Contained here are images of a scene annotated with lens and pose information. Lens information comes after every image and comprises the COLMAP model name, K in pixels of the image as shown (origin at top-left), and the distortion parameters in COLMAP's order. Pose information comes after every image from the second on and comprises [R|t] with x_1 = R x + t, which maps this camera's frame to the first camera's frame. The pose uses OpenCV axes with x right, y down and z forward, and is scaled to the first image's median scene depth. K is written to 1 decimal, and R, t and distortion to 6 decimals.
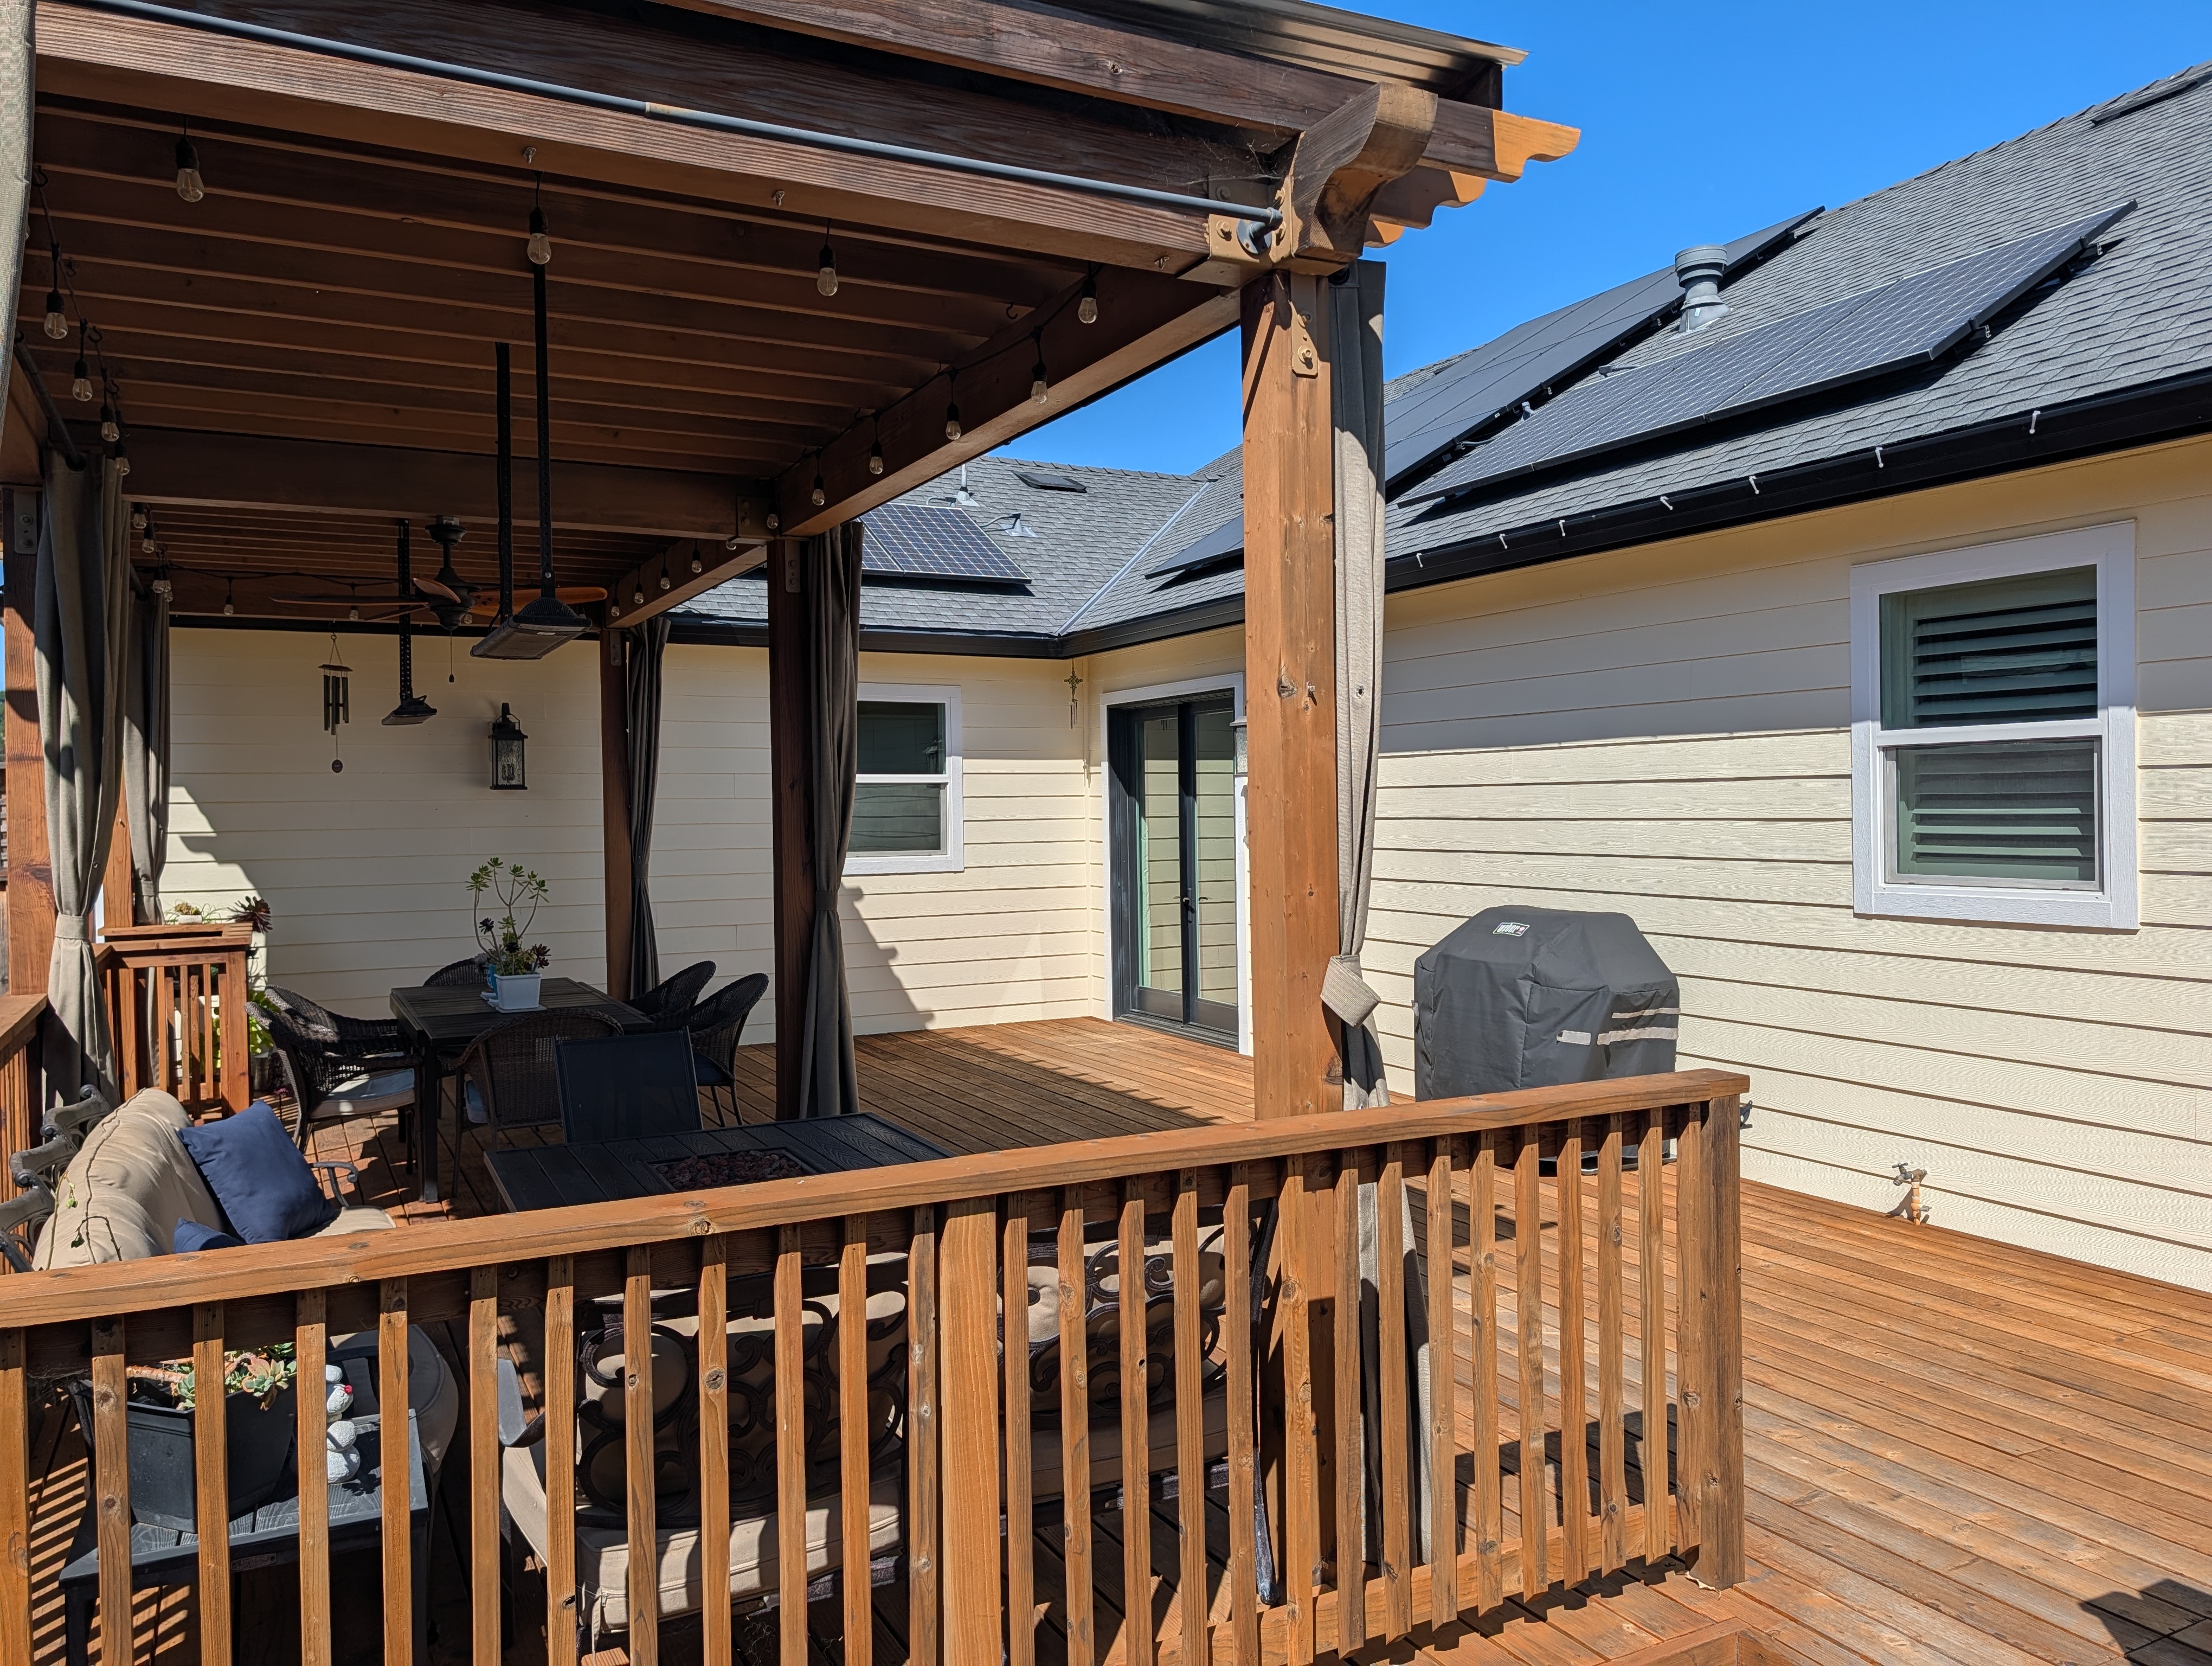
lens RADIAL K [[1620.7, 0, 1114.9], [0, 1620.7, 815.6], [0, 0, 1]] dist [0.001939, -0.016398]
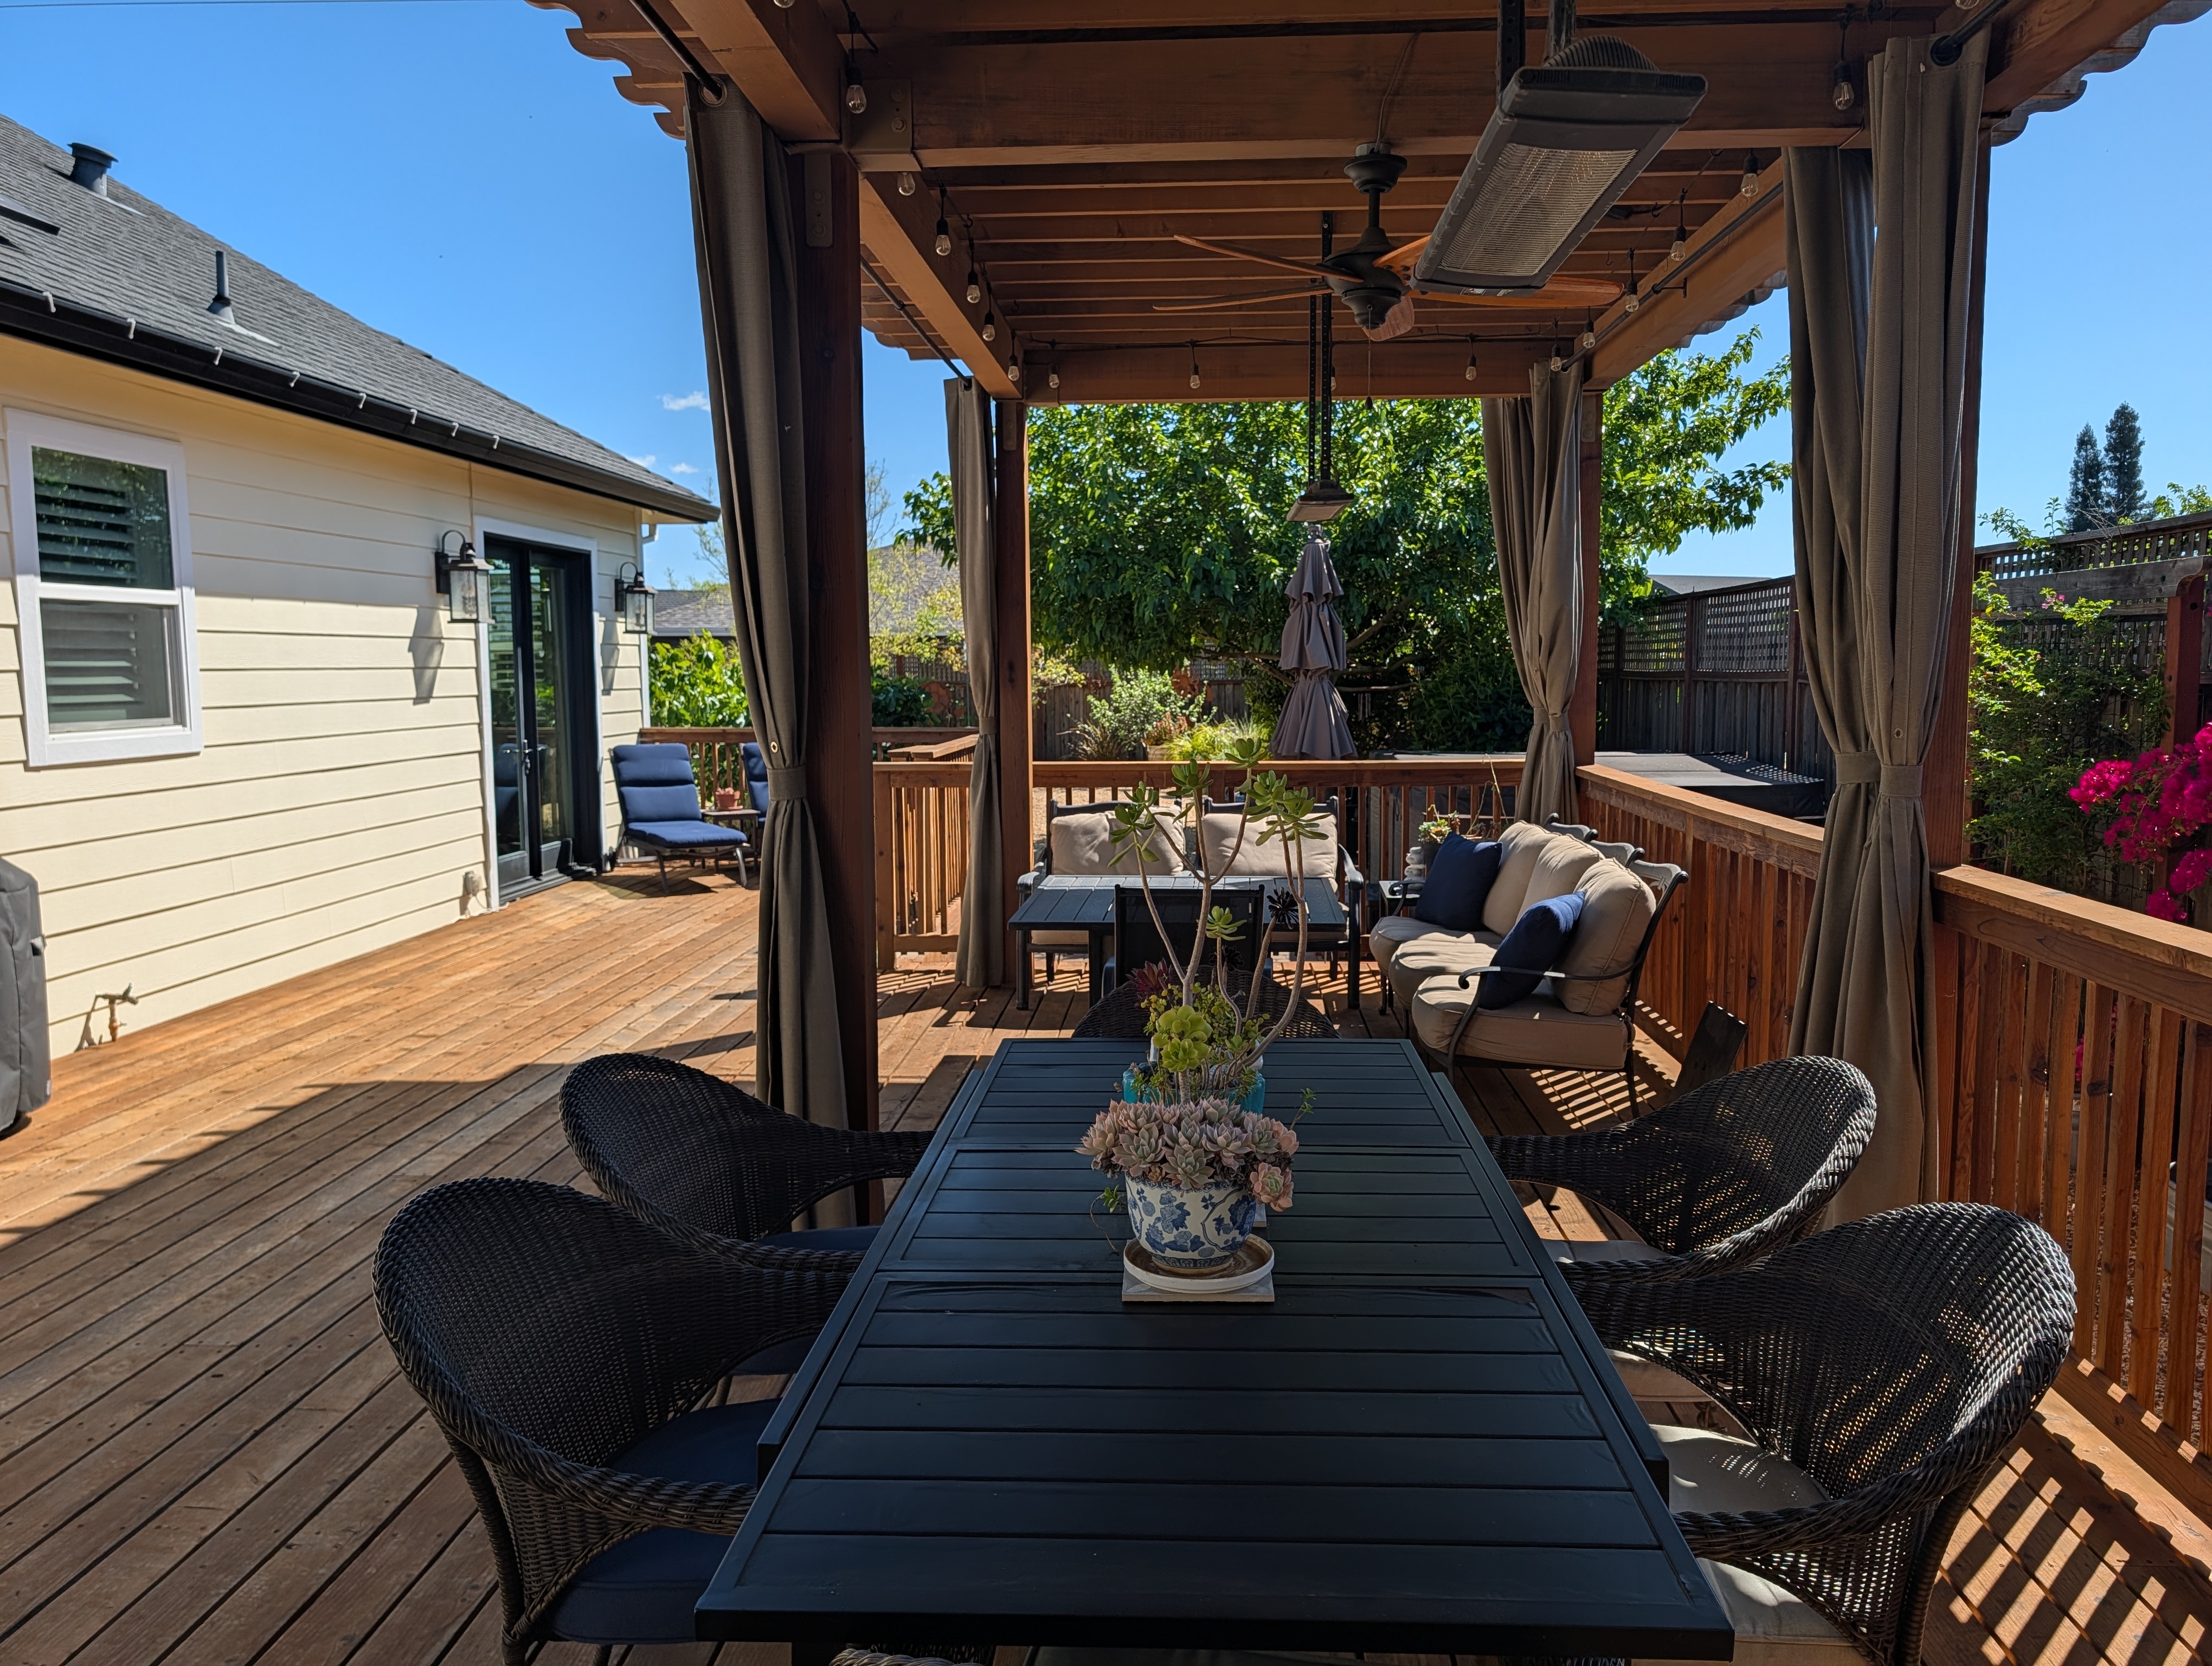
lens RADIAL K [[1603.7, 0, 1106.0], [0, 1603.7, 833.0], [0, 0, 1]] dist [0.005347, 0.003014]
pose [[-0.847679, -0.034871, 0.529362, -1.189258], [0.022530, 0.994571, 0.101594, 0.029175], [-0.530031, 0.098046, -0.842291, 2.834893]]
